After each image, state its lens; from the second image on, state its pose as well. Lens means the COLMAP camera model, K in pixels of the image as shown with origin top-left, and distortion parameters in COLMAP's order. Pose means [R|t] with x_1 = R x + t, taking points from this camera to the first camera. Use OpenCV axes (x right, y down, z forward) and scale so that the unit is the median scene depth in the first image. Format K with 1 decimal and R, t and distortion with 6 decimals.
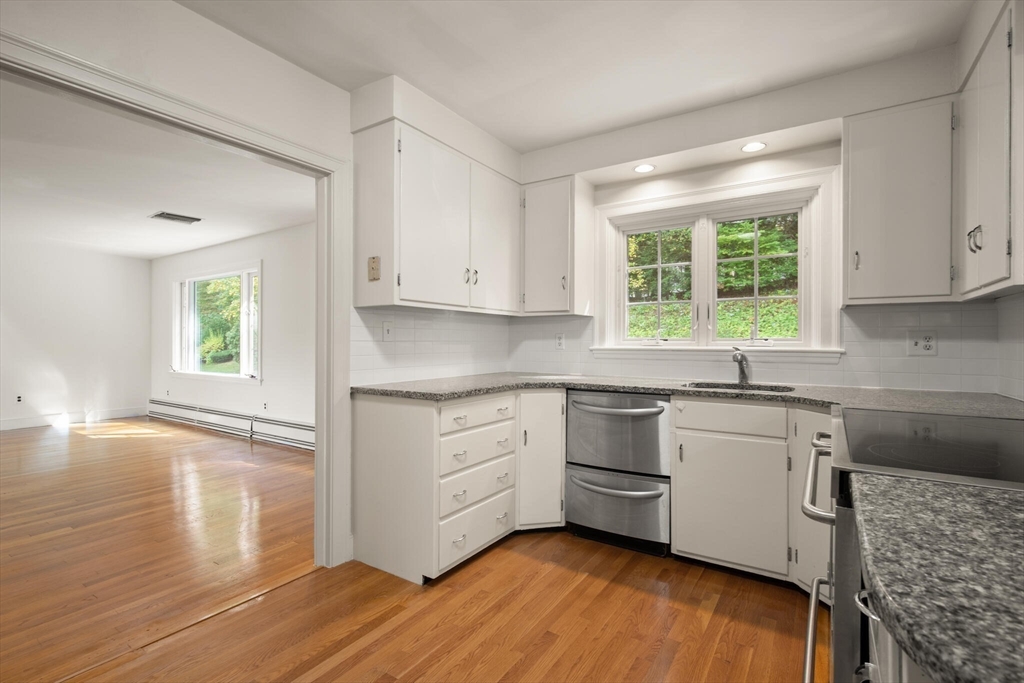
lens RADIAL K [[470.7, 0, 510.4], [0, 470.7, 342.5], [0, 0, 1]] dist [0.003822, -0.001382]
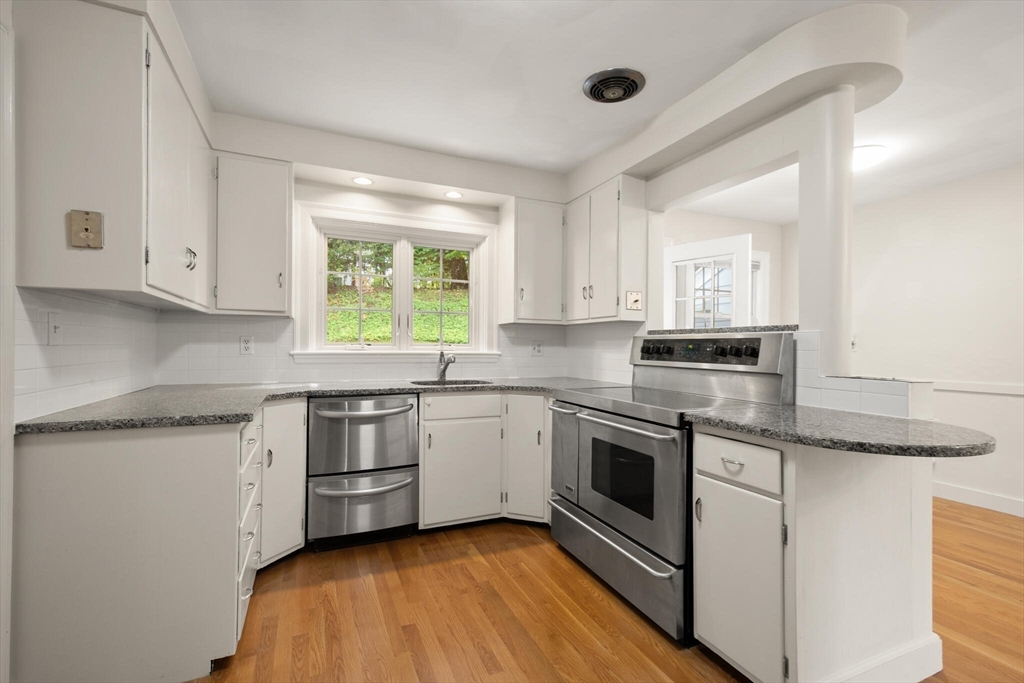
lens RADIAL K [[470.7, 0, 519.5], [0, 470.7, 346.6], [0, 0, 1]] dist [0.003822, -0.001382]
pose [[0.536868, 0.003085, 0.843660, -0.460969], [-0.006319, 0.999980, 0.000364, -0.004297], [-0.843642, -0.005526, 0.536877, 0.160077]]
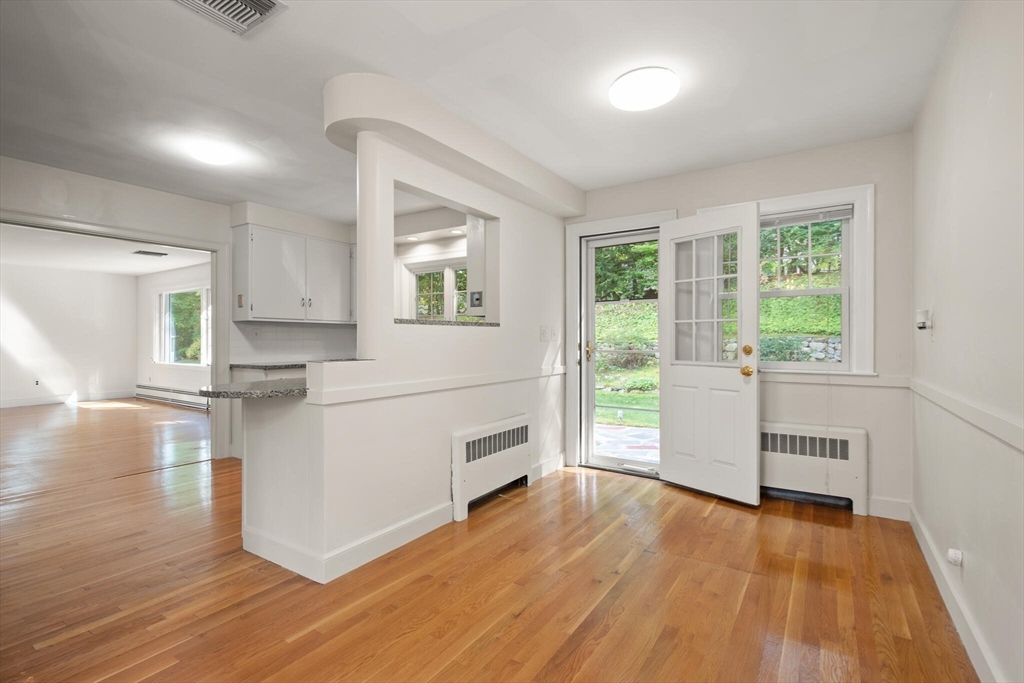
lens RADIAL K [[470.7, 0, 514.4], [0, 470.7, 341.8], [0, 0, 1]] dist [0.003822, -0.001382]
pose [[0.999977, -0.004990, 0.004487, 0.731094], [0.004969, 0.999977, 0.004706, 0.002666], [-0.004511, -0.004683, 0.999979, -0.819292]]
